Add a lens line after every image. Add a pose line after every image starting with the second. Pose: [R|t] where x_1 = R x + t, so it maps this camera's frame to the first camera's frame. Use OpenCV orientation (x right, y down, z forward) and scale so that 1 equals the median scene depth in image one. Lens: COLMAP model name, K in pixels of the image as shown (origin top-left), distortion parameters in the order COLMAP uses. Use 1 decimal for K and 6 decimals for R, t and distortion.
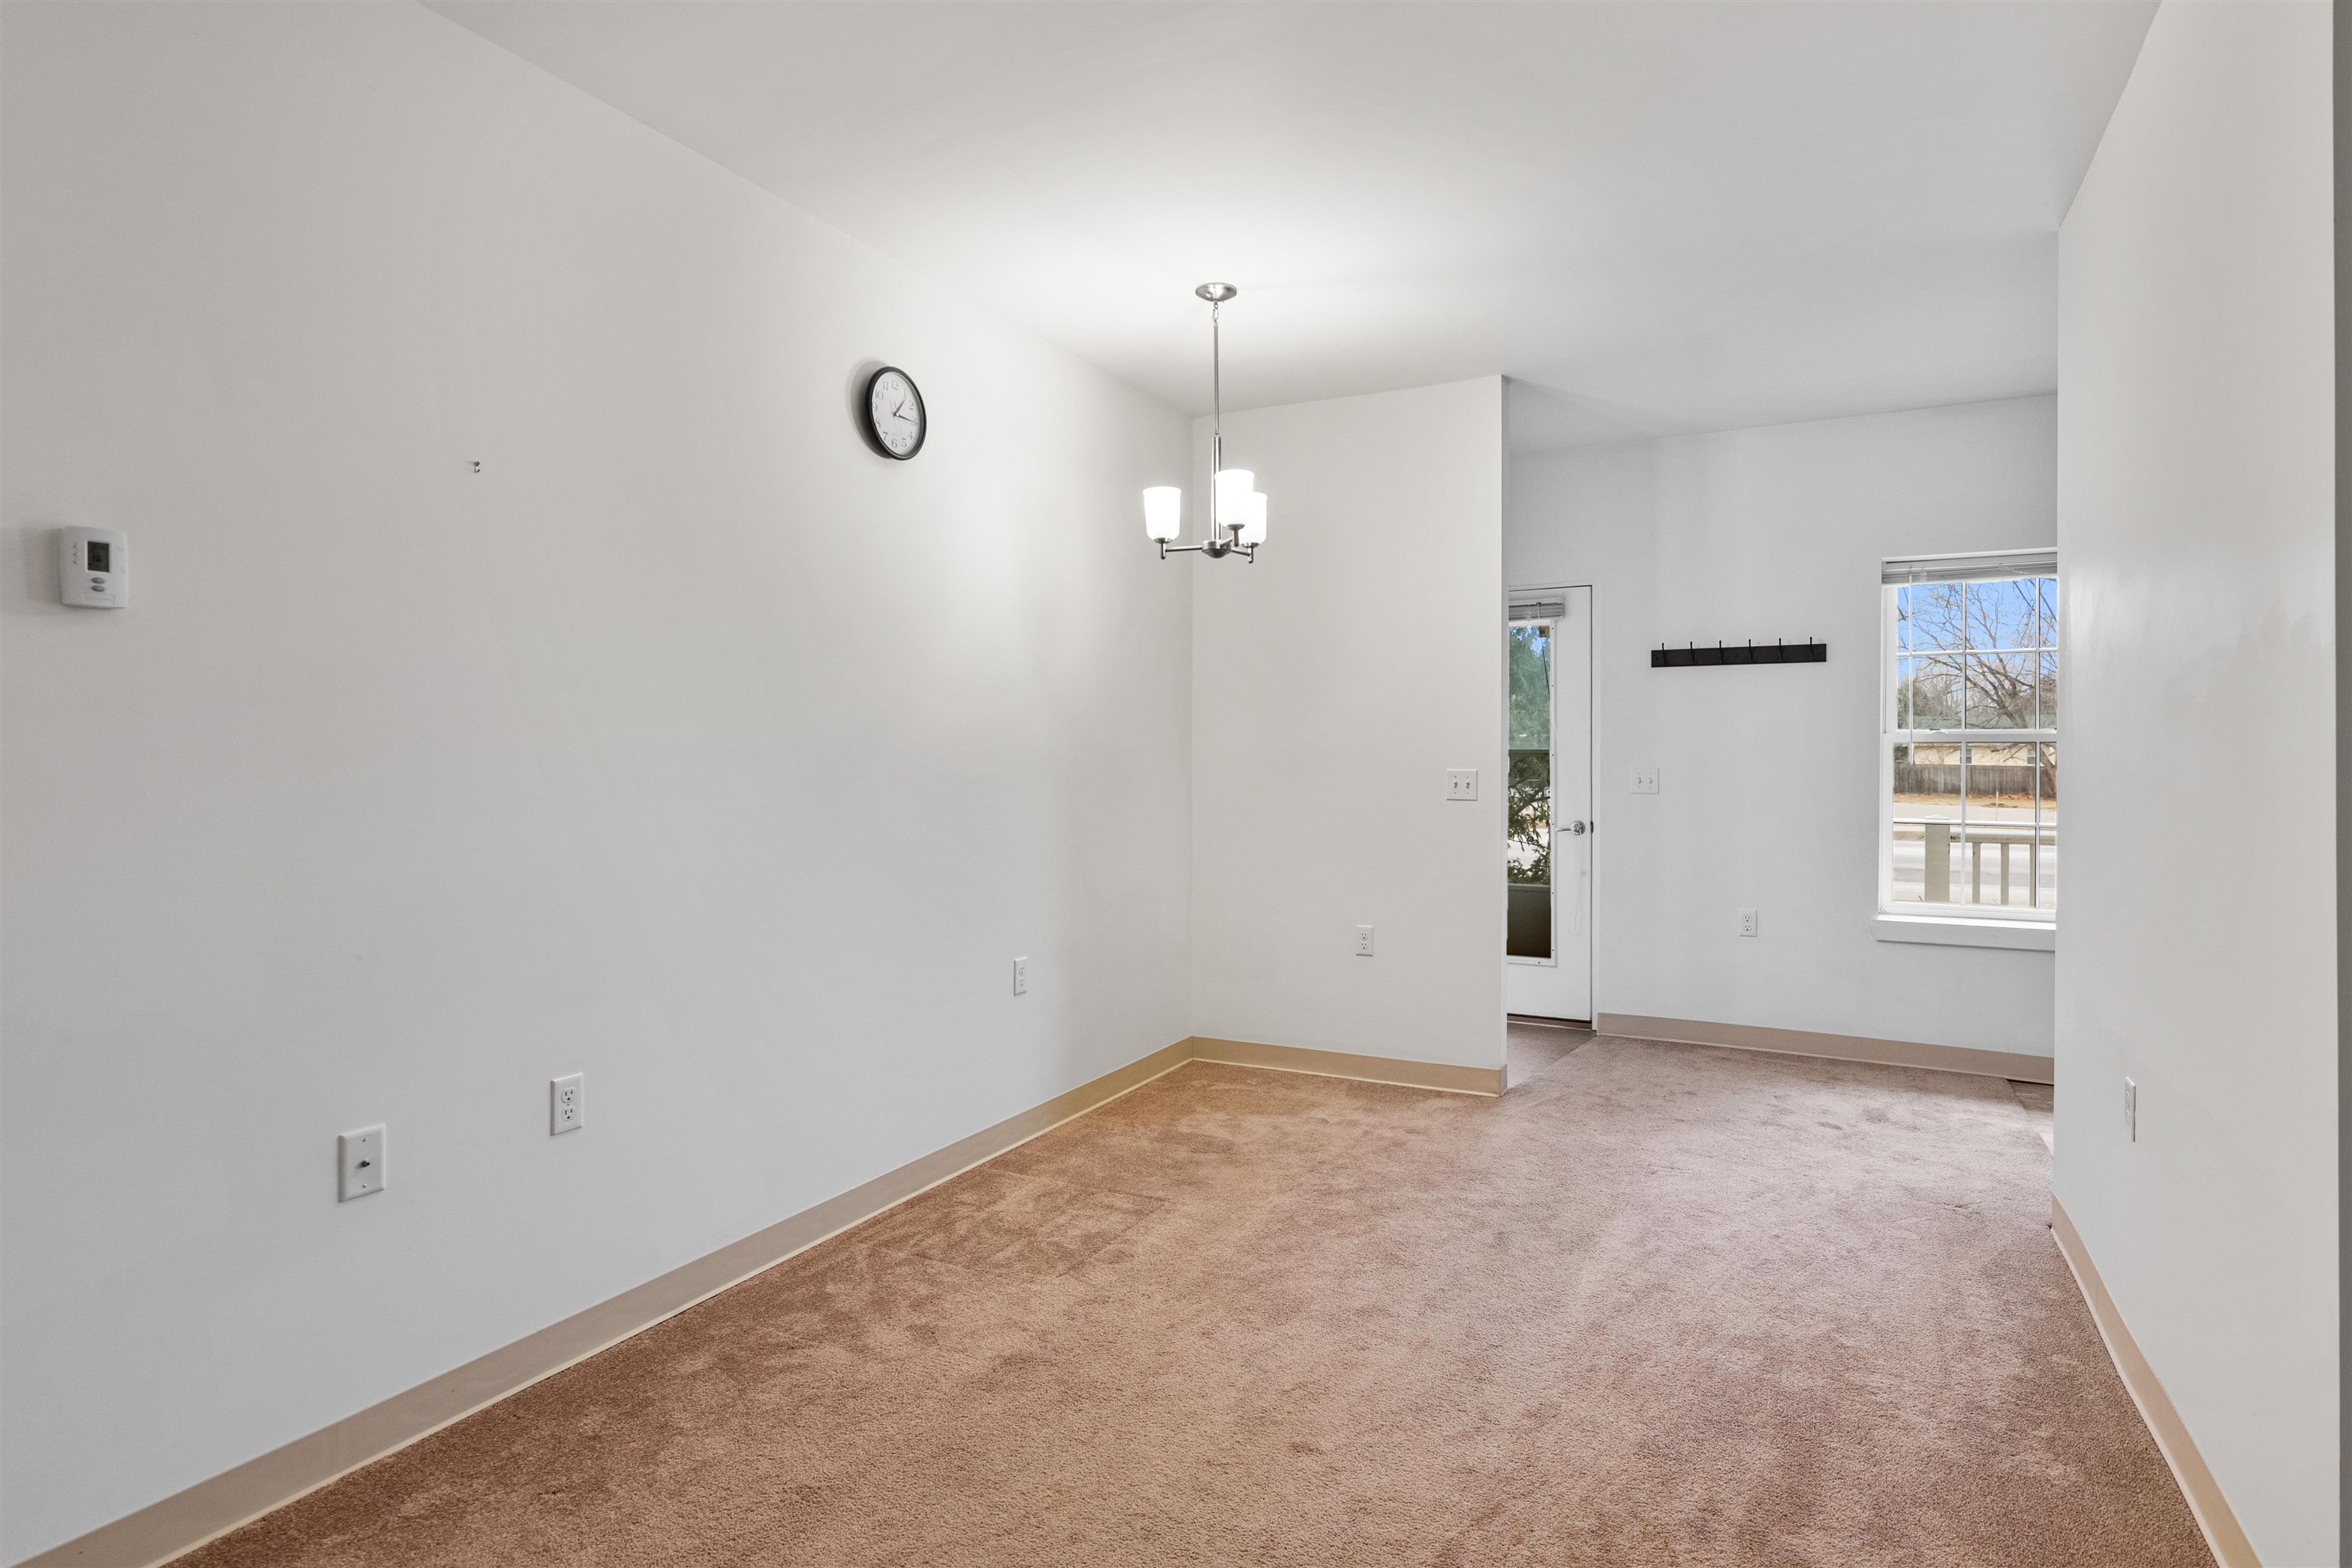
lens RADIAL K [[1232.2, 0, 1197.3], [0, 1232.2, 755.8], [0, 0, 1]] dist [-0.007382, -0.001117]
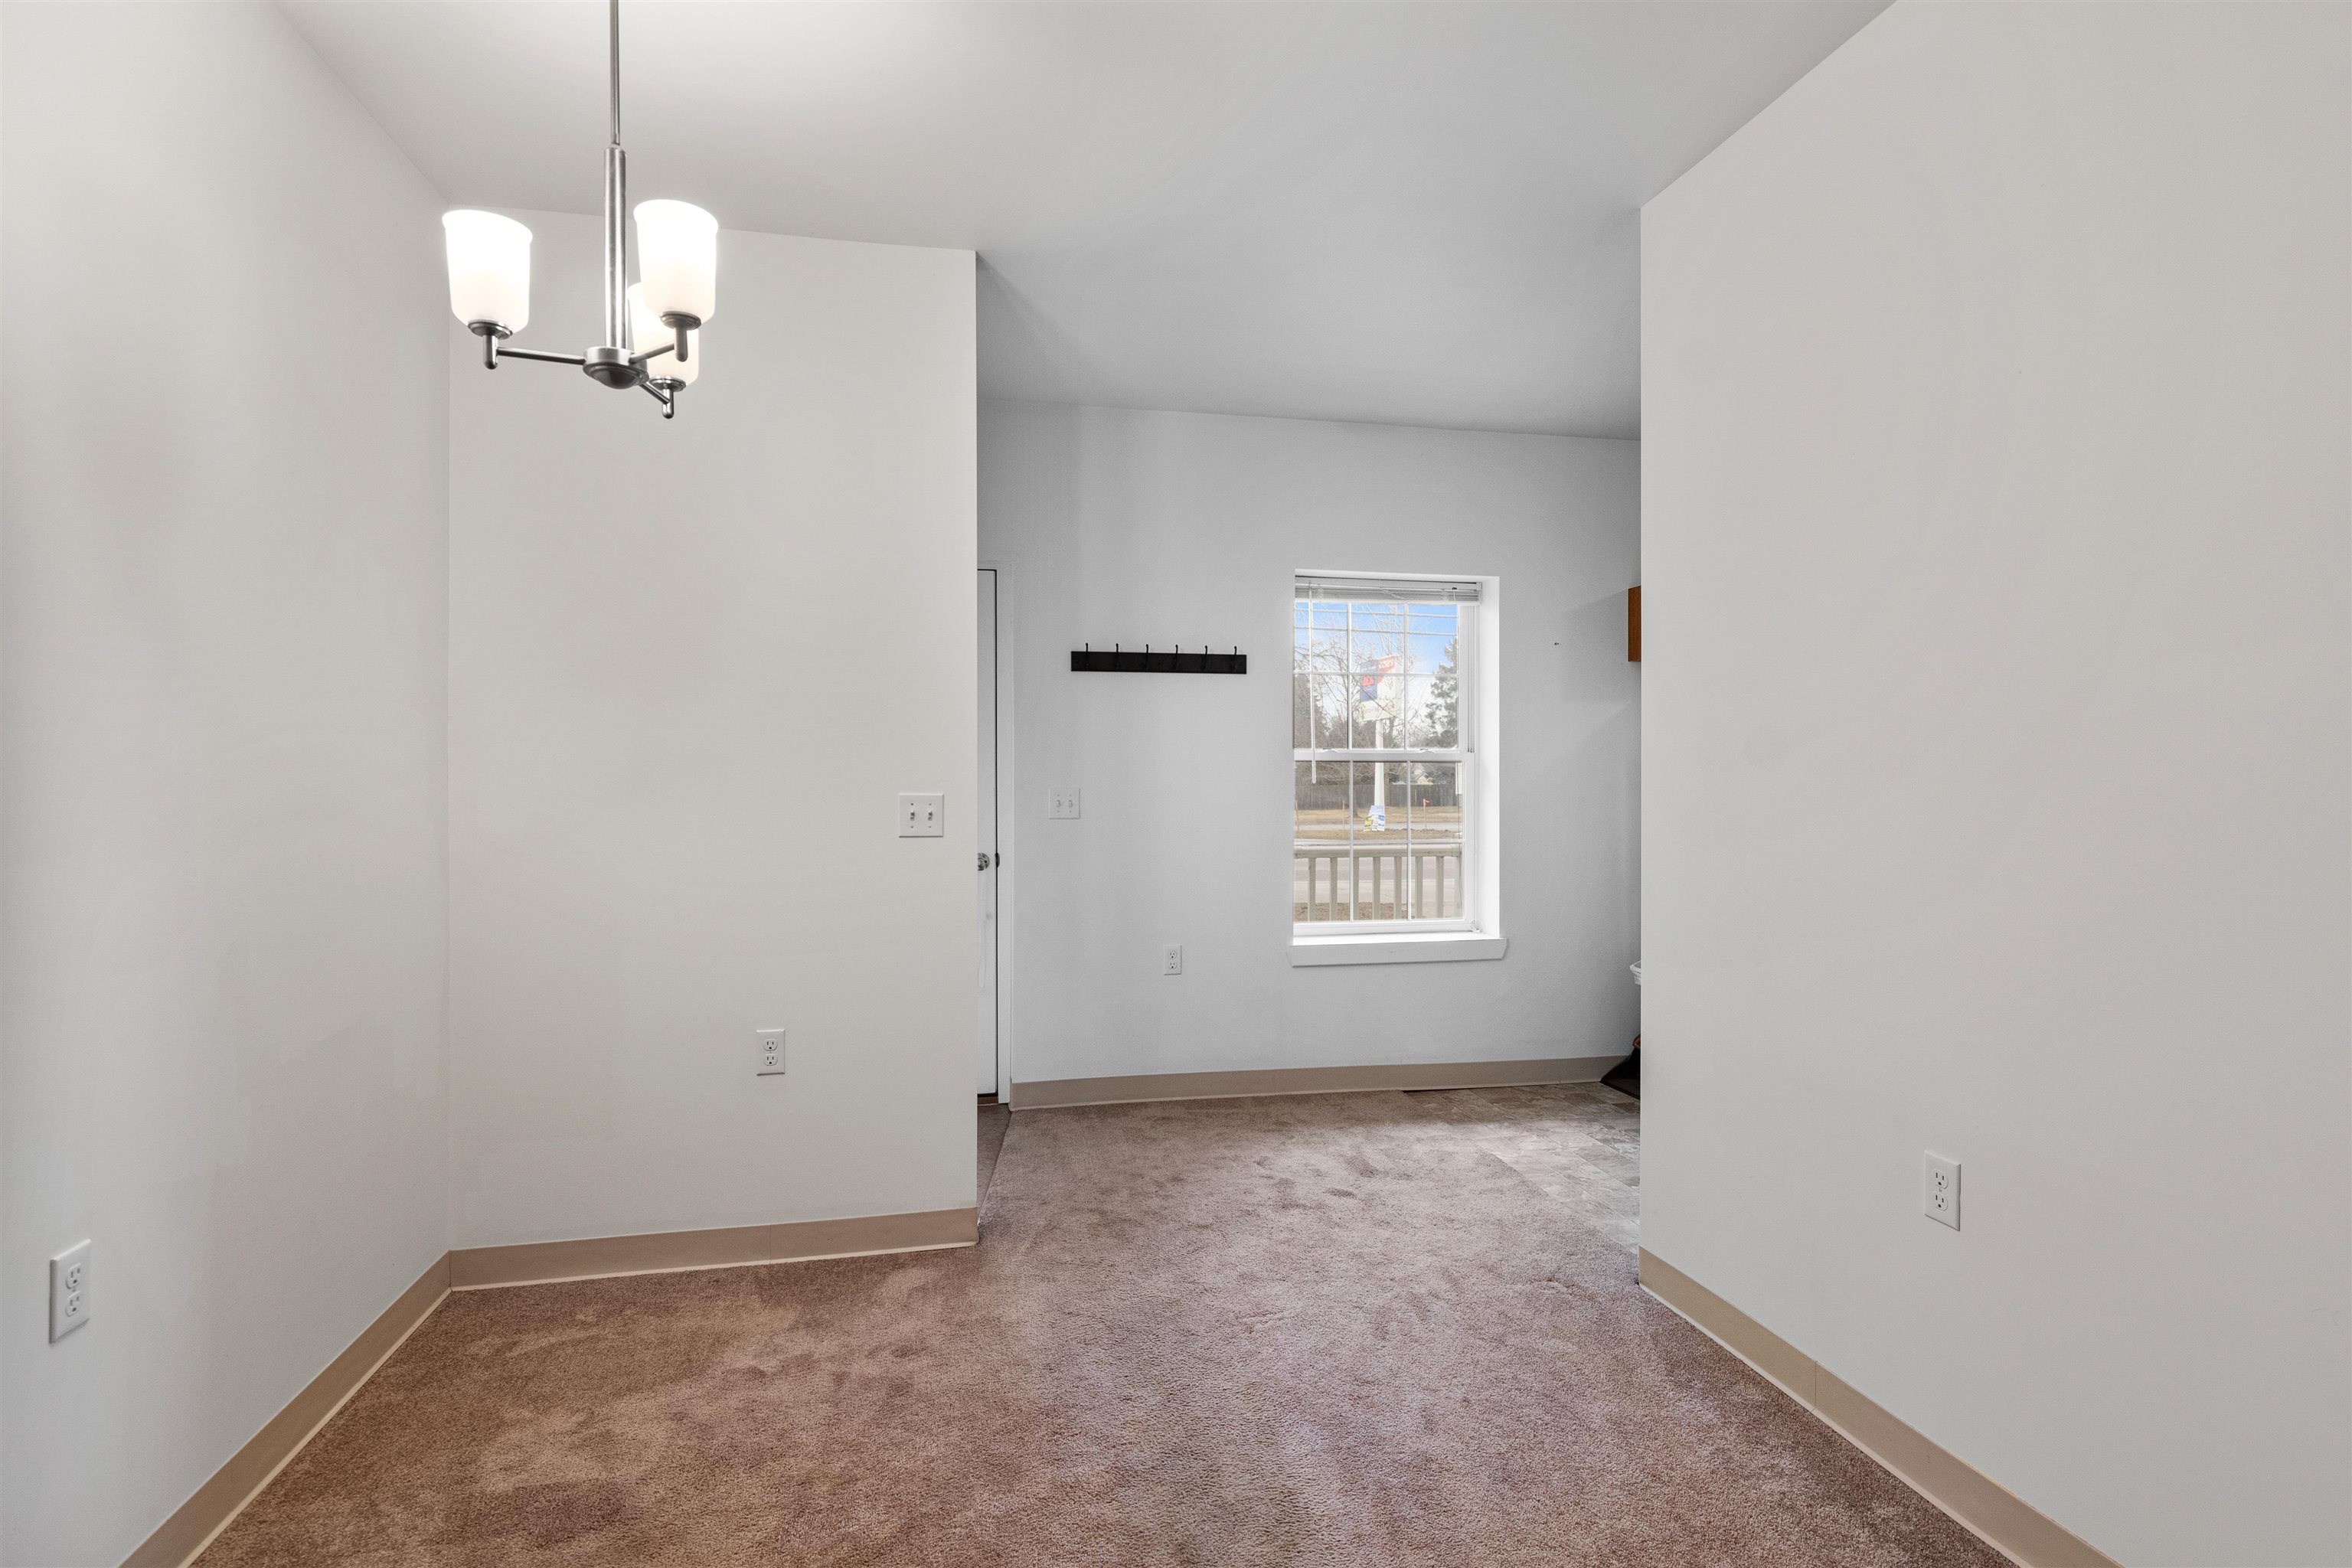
lens RADIAL K [[1132.8, 0, 1179.5], [0, 1132.8, 773.6], [0, 0, 1]] dist [-0.004292, 0.001782]
pose [[0.780762, 0.000077, 0.624829, -0.083589], [0.001159, 0.999998, -0.001572, 0.000629], [-0.624828, 0.001951, 0.780760, 0.431811]]
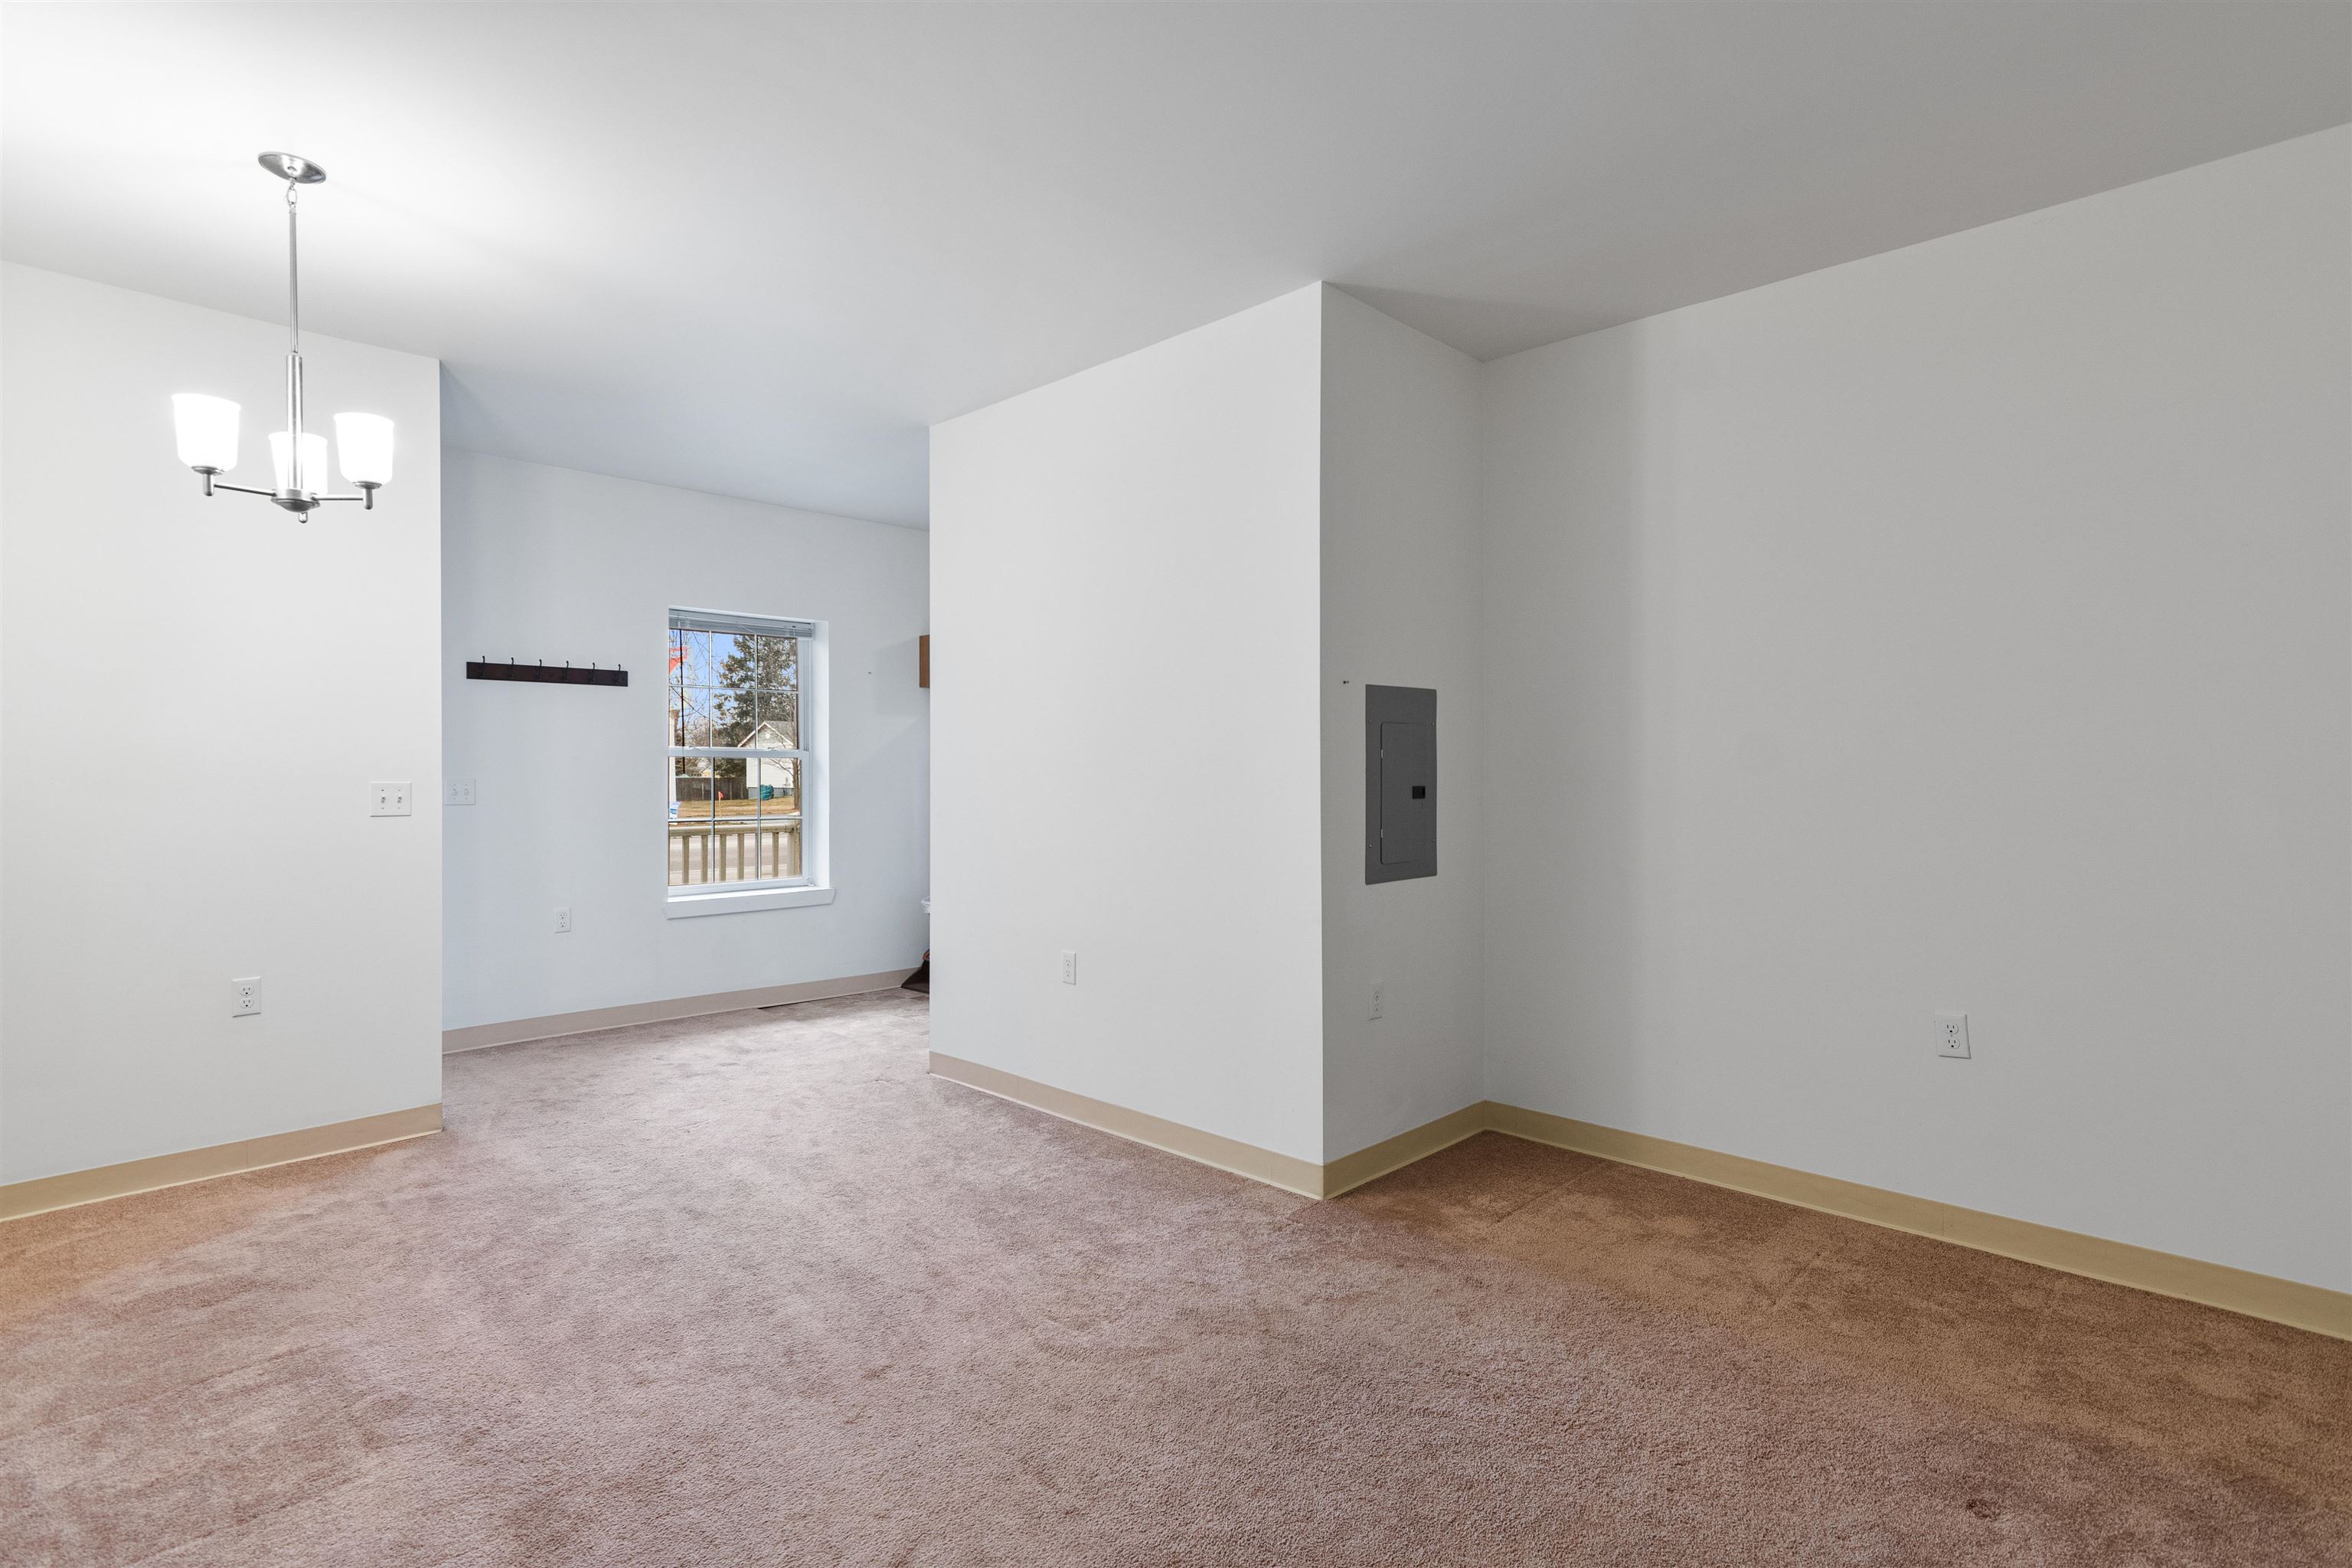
lens RADIAL K [[1132.8, 0, 1186.8], [0, 1132.8, 770.7], [0, 0, 1]] dist [-0.004292, 0.001782]
pose [[0.278010, -0.002576, 0.960575, -0.452175], [0.000448, 0.999997, 0.002552, 0.000858], [-0.960578, -0.000280, 0.278010, 0.231988]]
